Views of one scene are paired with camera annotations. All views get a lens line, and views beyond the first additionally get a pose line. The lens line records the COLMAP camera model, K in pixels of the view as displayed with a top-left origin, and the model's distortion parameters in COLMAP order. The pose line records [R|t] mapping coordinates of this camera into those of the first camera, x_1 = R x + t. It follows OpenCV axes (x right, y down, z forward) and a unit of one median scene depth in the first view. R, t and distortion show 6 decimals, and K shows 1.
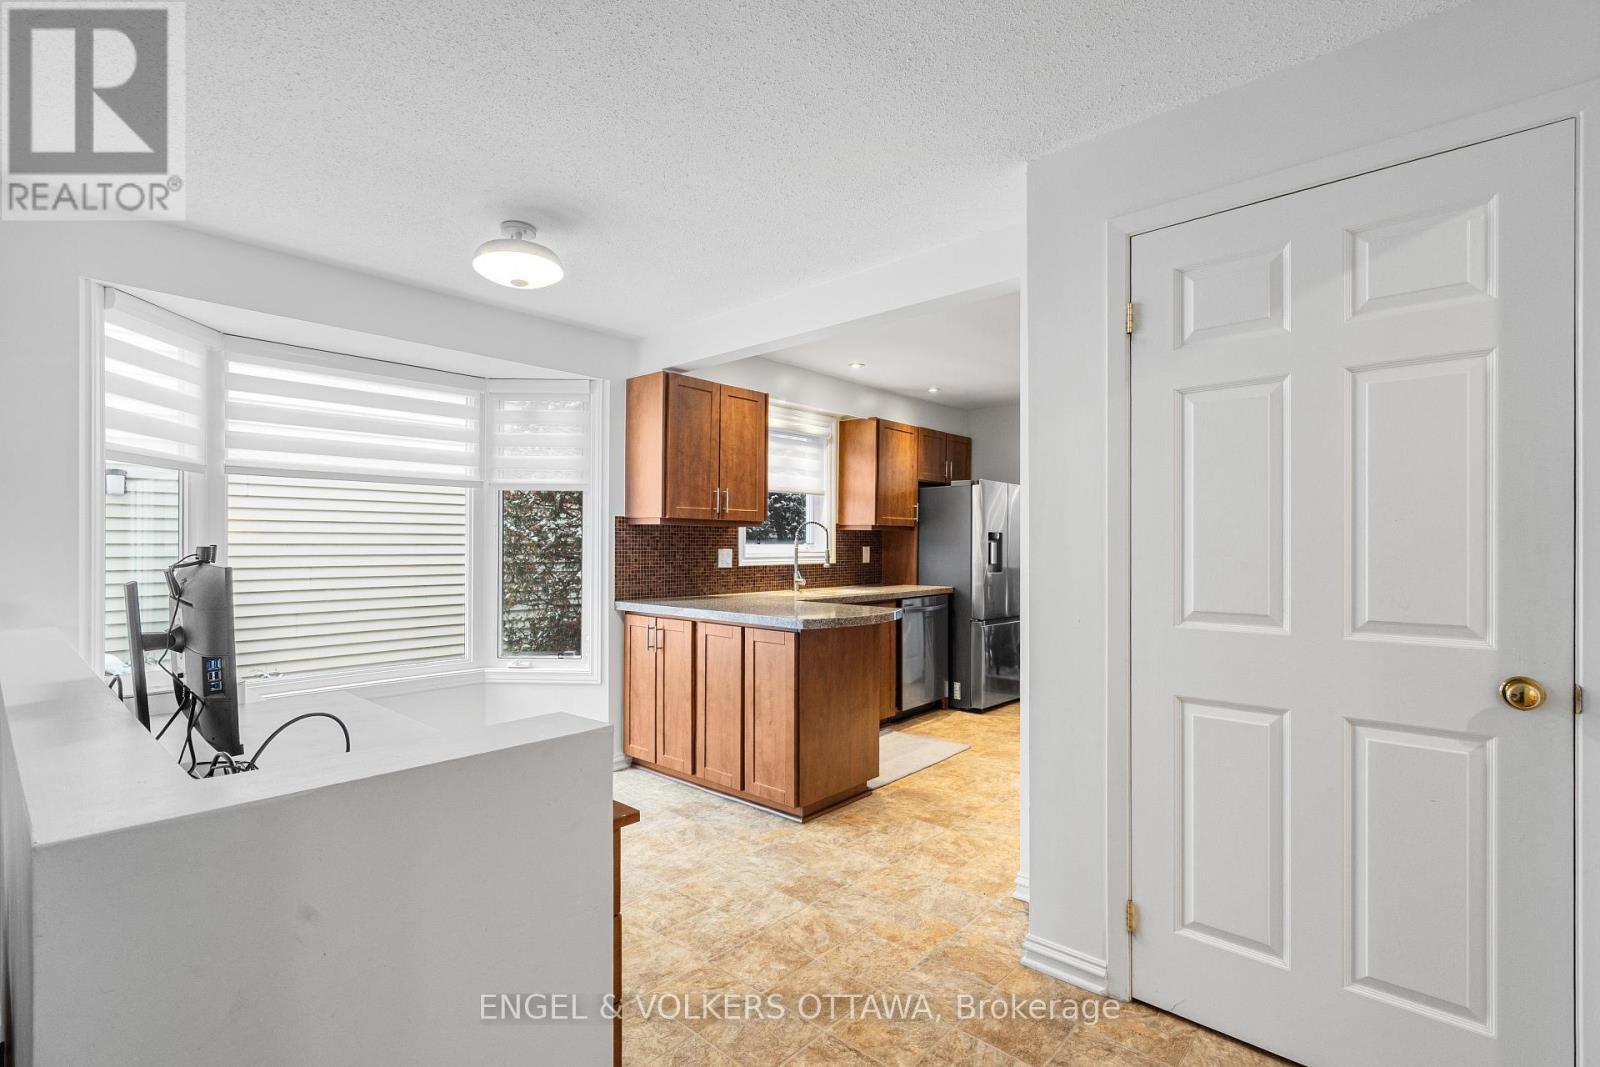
lens RADIAL K [[726.7, 0, 795.8], [0, 726.7, 544.3], [0, 0, 1]] dist [-0.001319, 0.001148]
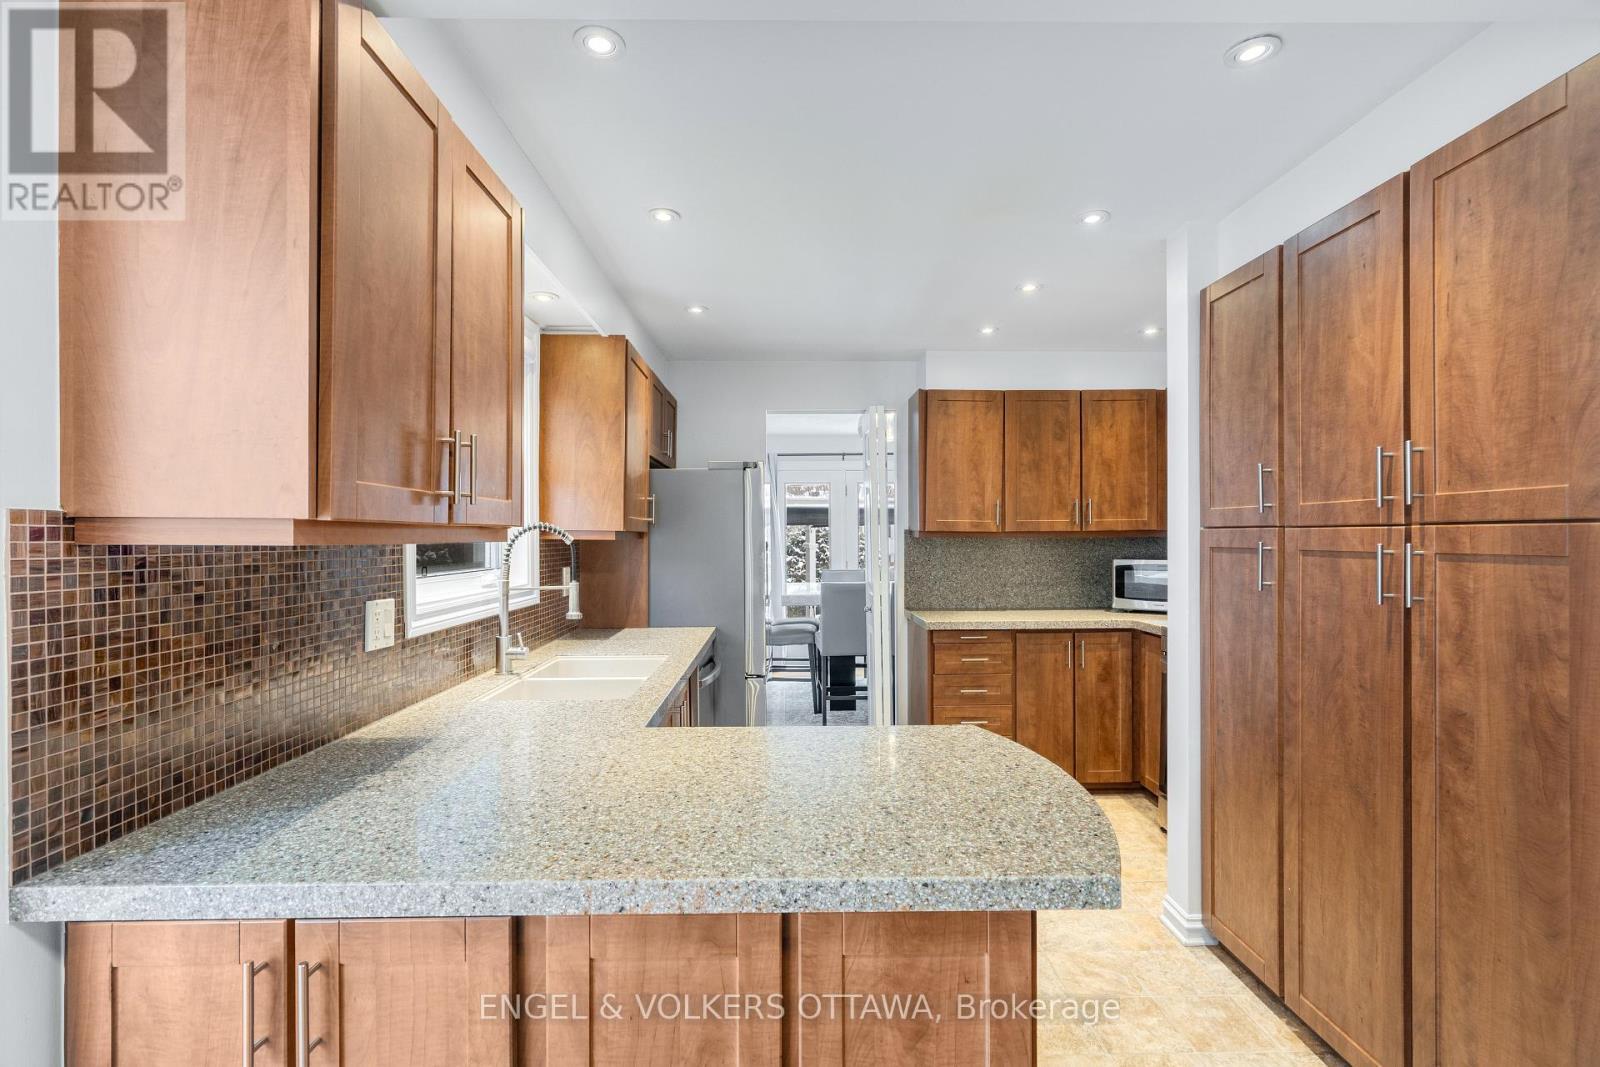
lens RADIAL K [[726.7, 0, 800.7], [0, 726.7, 533.2], [0, 0, 1]] dist [-0.001319, 0.001148]
pose [[0.726554, -0.000126, 0.687109, -0.216647], [0.001300, 0.999998, -0.001192, -0.029816], [-0.687108, 0.001760, 0.726553, 0.635086]]
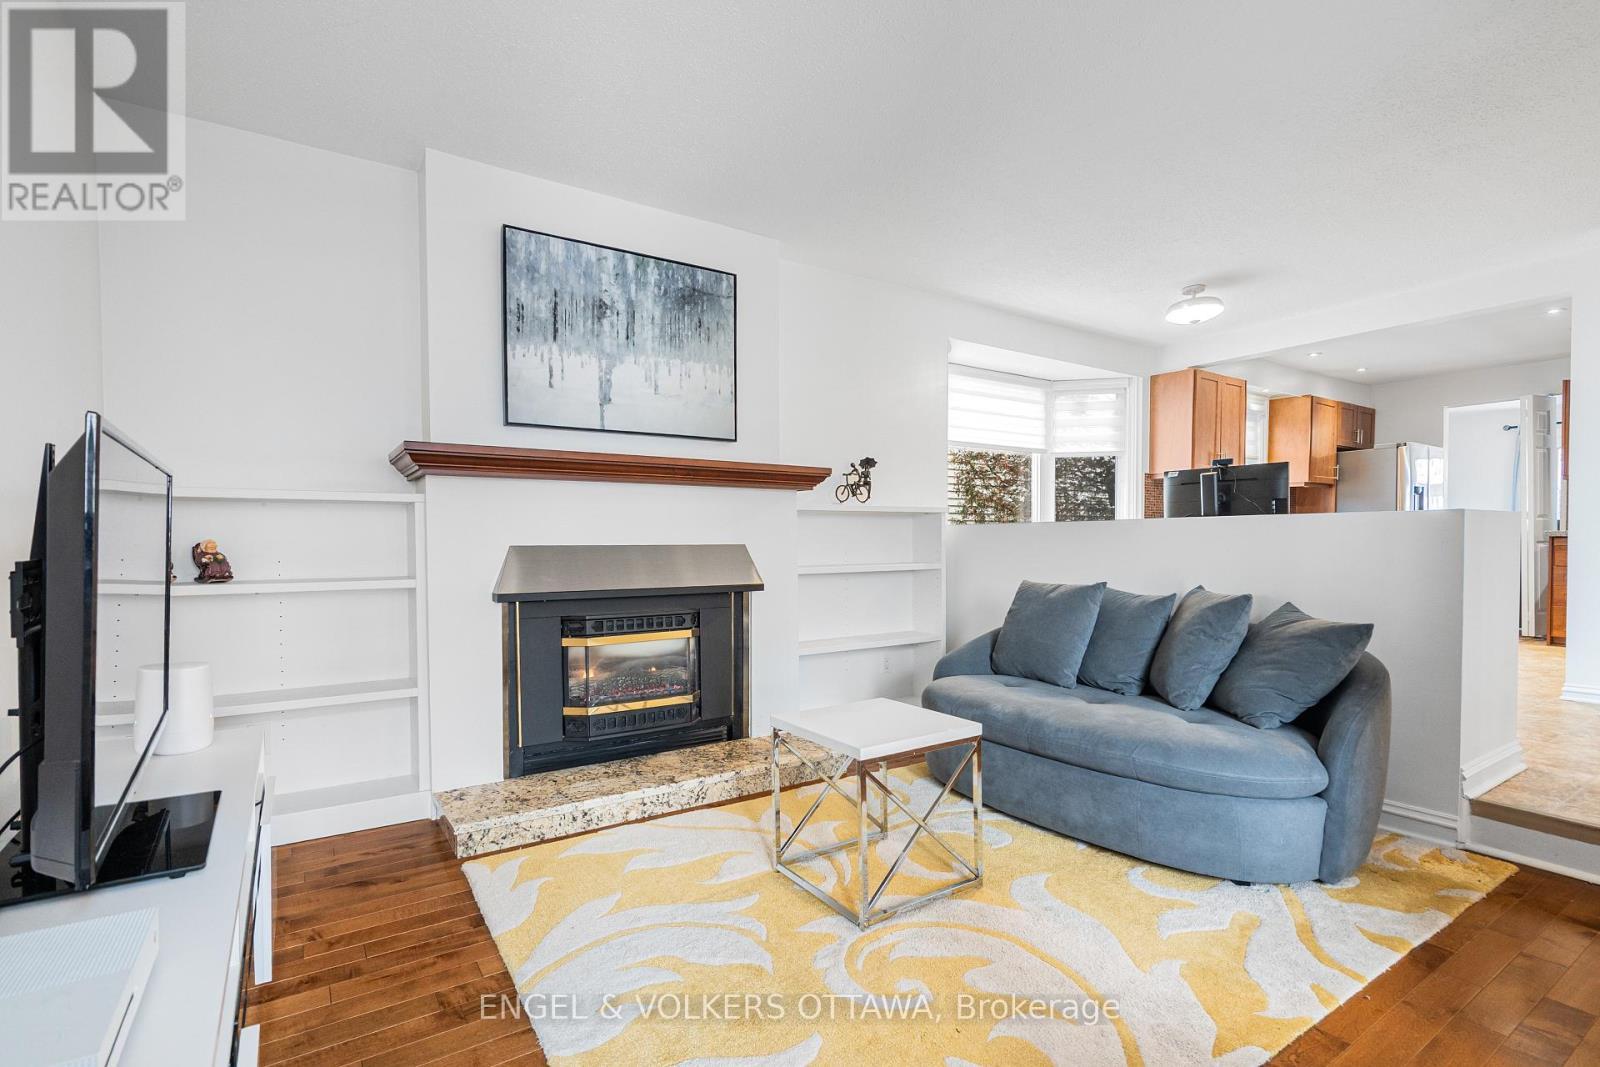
lens RADIAL K [[743.1, 0, 787.5], [0, 743.1, 549.0], [0, 0, 1]] dist [0.005852, 0.001082]
pose [[0.966252, 0.002387, -0.257587, -0.530402], [0.000237, 0.999948, 0.010156, 0.094391], [0.257598, -0.009874, 0.966202, -0.577515]]
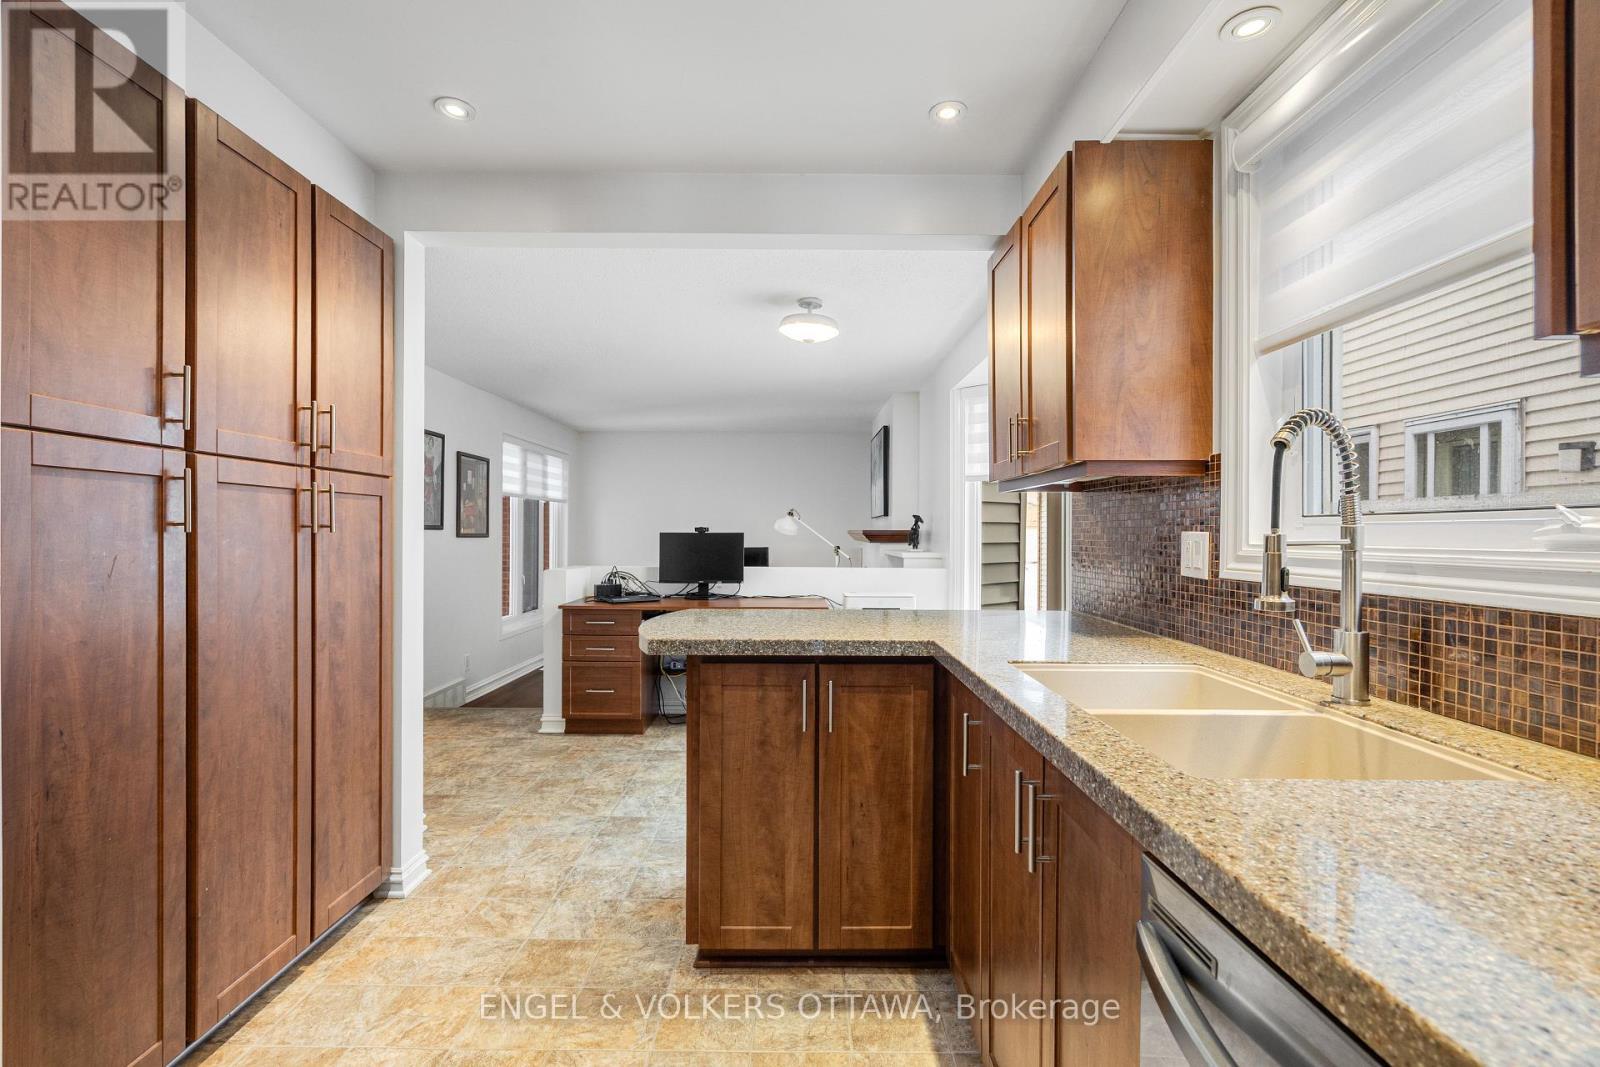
lens RADIAL K [[726.7, 0, 807.9], [0, 726.7, 536.3], [0, 0, 1]] dist [-0.001319, 0.001148]
pose [[-0.734024, 0.001129, -0.679123, 0.360800], [-0.001216, 0.999995, 0.002976, 0.008876], [0.679123, 0.003010, -0.734019, 1.261543]]
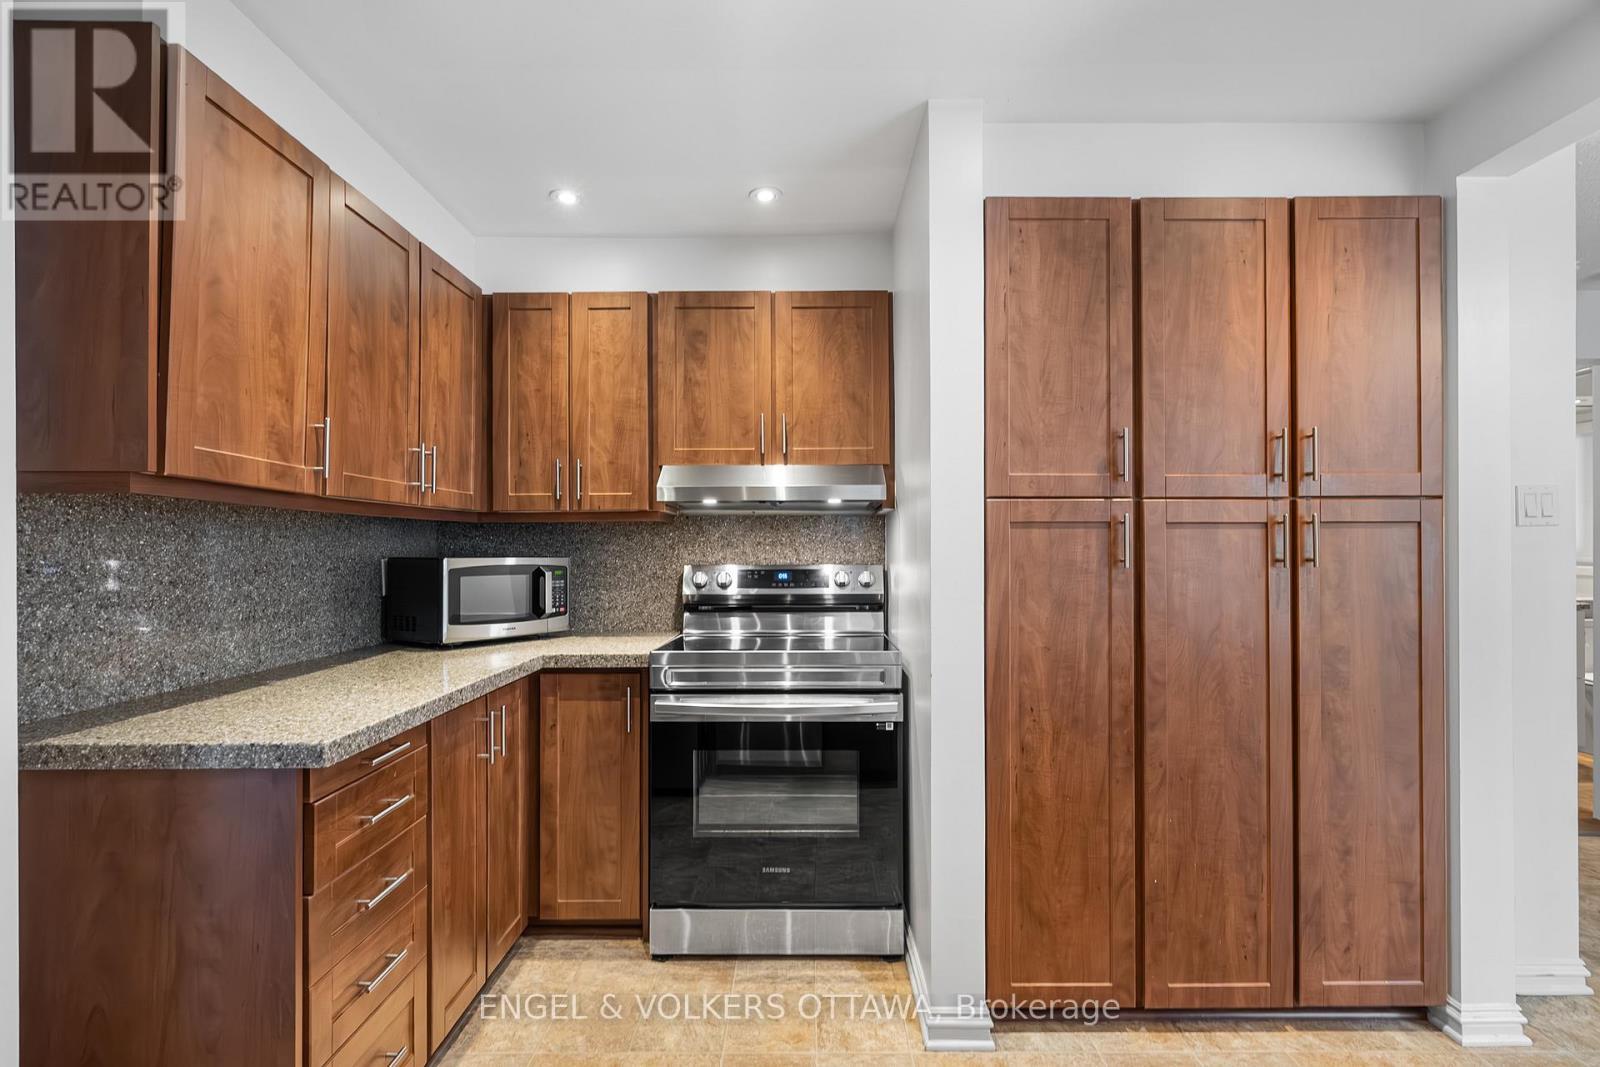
lens RADIAL K [[726.7, 0, 807.0], [0, 726.7, 541.9], [0, 0, 1]] dist [-0.001319, 0.001148]
pose [[-0.674736, 0.009015, 0.738004, 0.148048], [-0.000154, 0.999924, -0.012356, -0.001855], [-0.738059, -0.008451, -0.674683, 1.215329]]
